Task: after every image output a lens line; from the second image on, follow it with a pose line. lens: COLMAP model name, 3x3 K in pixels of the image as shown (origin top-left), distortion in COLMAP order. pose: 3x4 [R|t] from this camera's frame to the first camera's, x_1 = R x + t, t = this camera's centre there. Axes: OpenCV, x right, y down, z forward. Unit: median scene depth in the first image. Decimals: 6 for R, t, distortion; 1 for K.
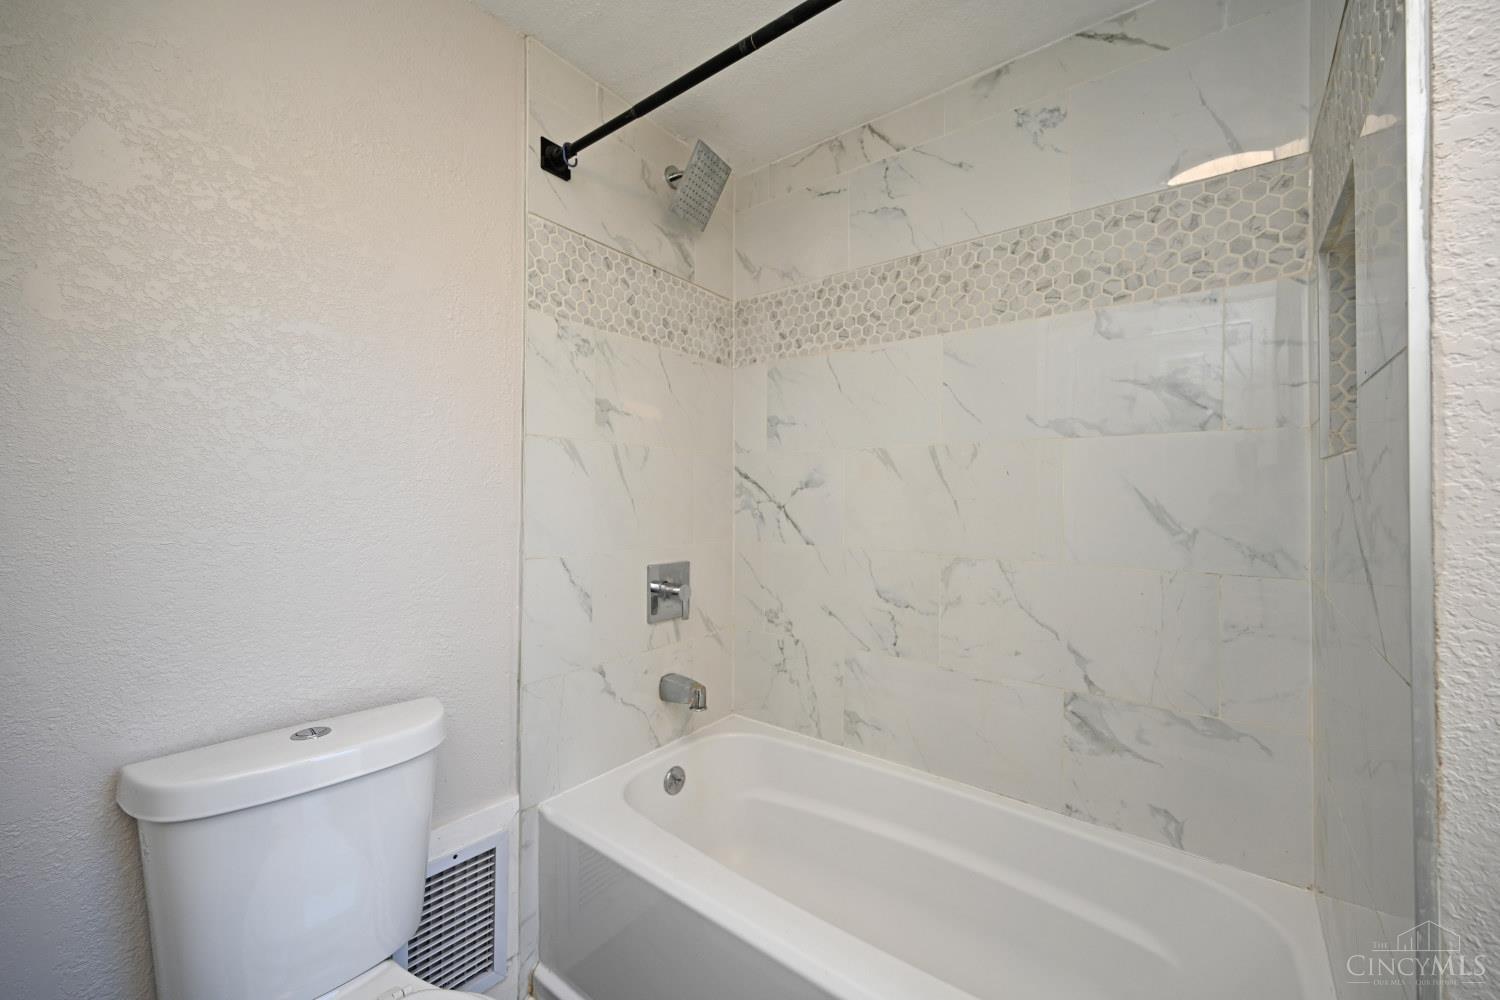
lens RADIAL K [[591.0, 0, 756.8], [0, 591.0, 498.4], [0, 0, 1]] dist [-0.002935, 0.000168]
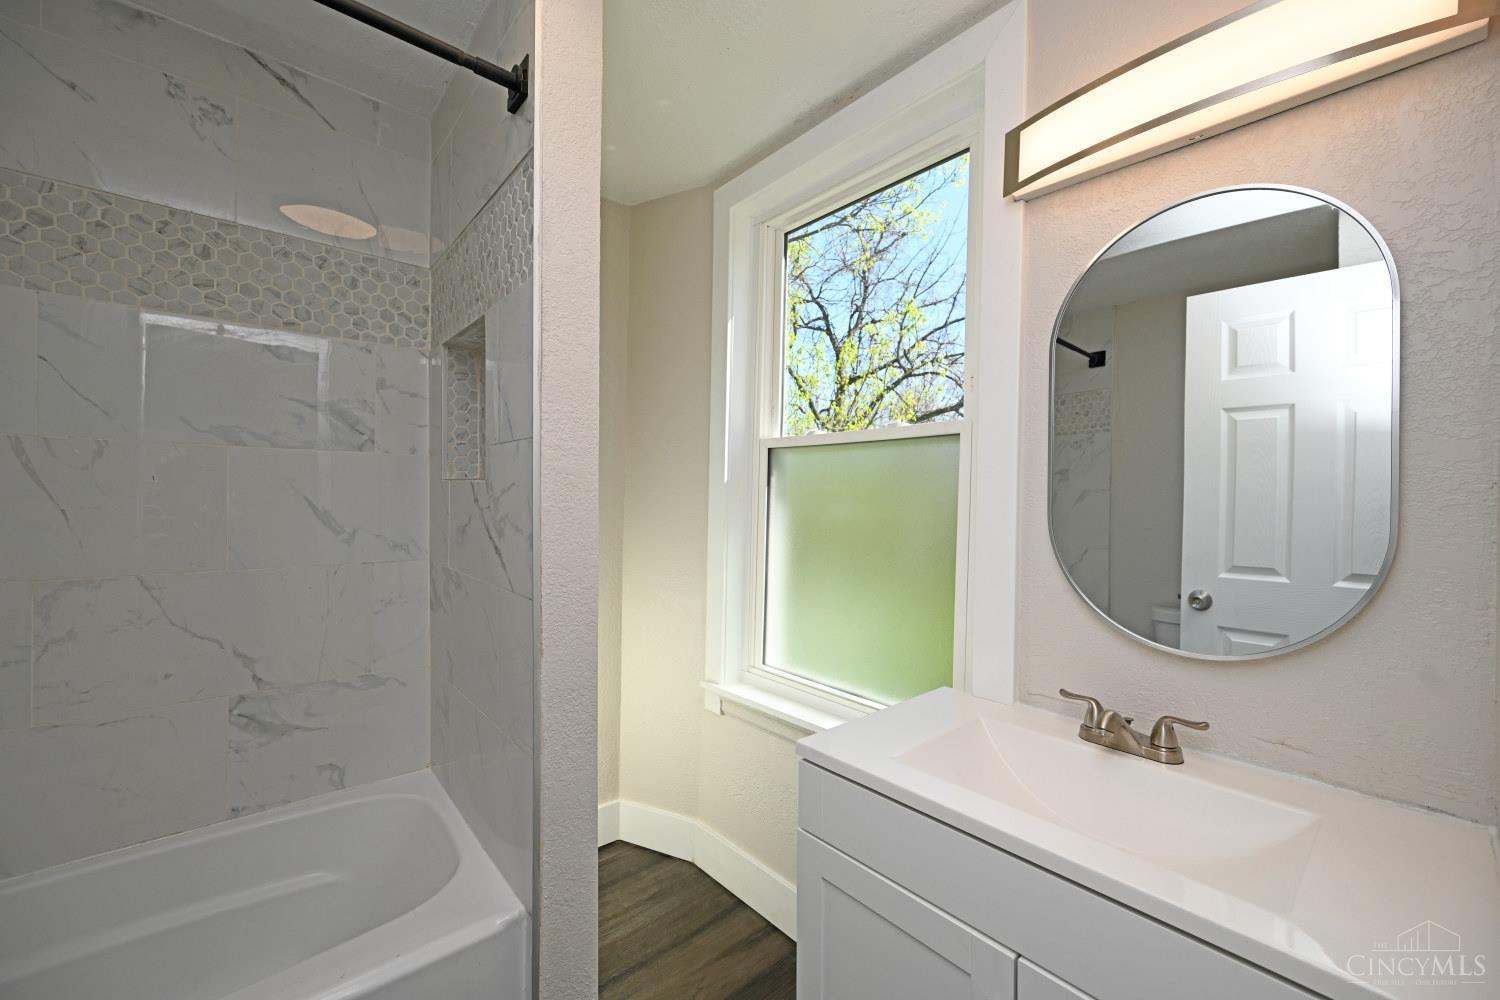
lens RADIAL K [[591.0, 0, 756.8], [0, 591.0, 498.4], [0, 0, 1]] dist [-0.002935, 0.000168]
pose [[0.168273, -0.009657, 0.985693, -0.335087], [-0.009392, 0.999891, 0.011399, -0.034237], [-0.985696, -0.011176, 0.168164, -0.053061]]
